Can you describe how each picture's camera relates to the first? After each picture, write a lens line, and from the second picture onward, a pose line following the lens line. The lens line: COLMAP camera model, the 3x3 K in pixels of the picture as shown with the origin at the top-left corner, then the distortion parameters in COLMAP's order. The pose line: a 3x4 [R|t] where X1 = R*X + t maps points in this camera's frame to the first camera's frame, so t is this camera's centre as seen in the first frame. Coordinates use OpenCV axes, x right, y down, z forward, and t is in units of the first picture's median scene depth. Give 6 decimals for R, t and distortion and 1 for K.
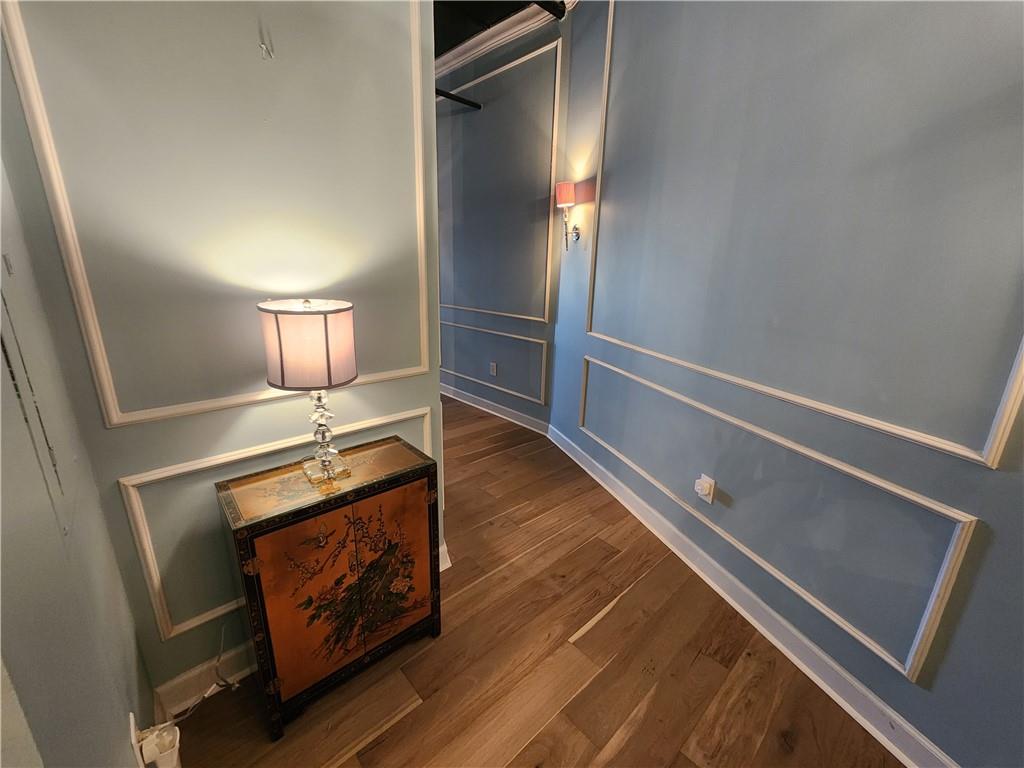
lens RADIAL K [[415.9, 0, 514.4], [0, 415.9, 384.0], [0, 0, 1]] dist [0.000439, 0.000919]
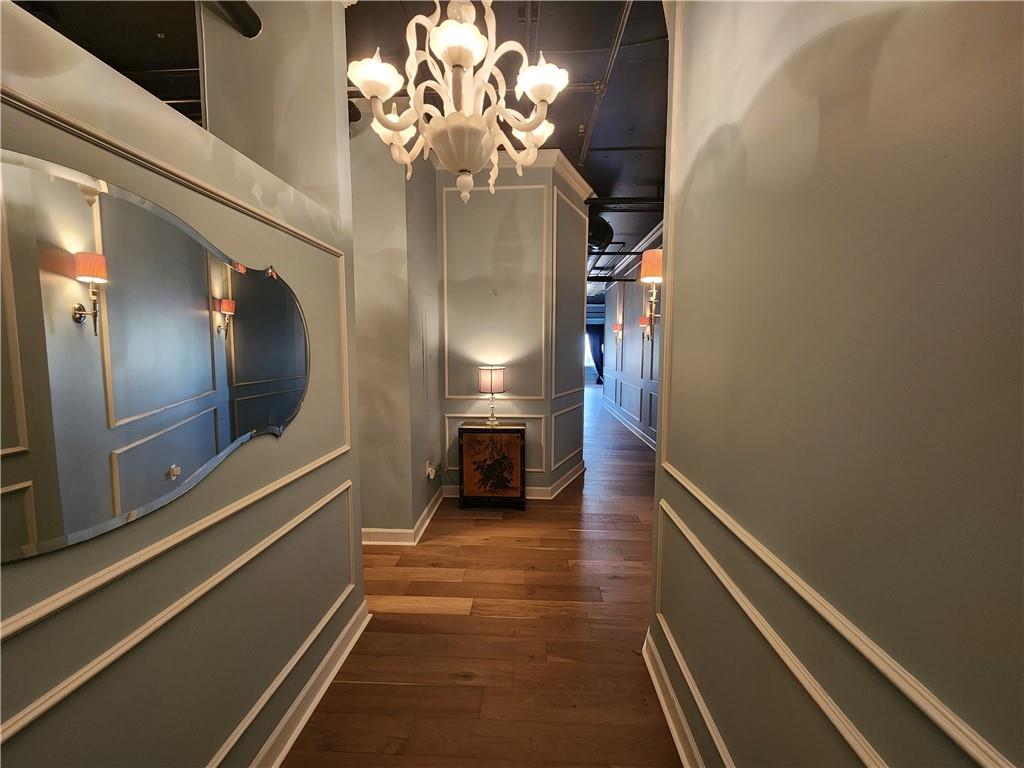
lens RADIAL K [[415.9, 0, 514.4], [0, 415.9, 384.0], [0, 0, 1]] dist [0.000439, 0.000919]
pose [[0.695086, 0.032293, -0.718201, 1.748738], [-0.178944, 0.975322, -0.129331, 0.286992], [0.696301, 0.218414, 0.683711, -0.936446]]
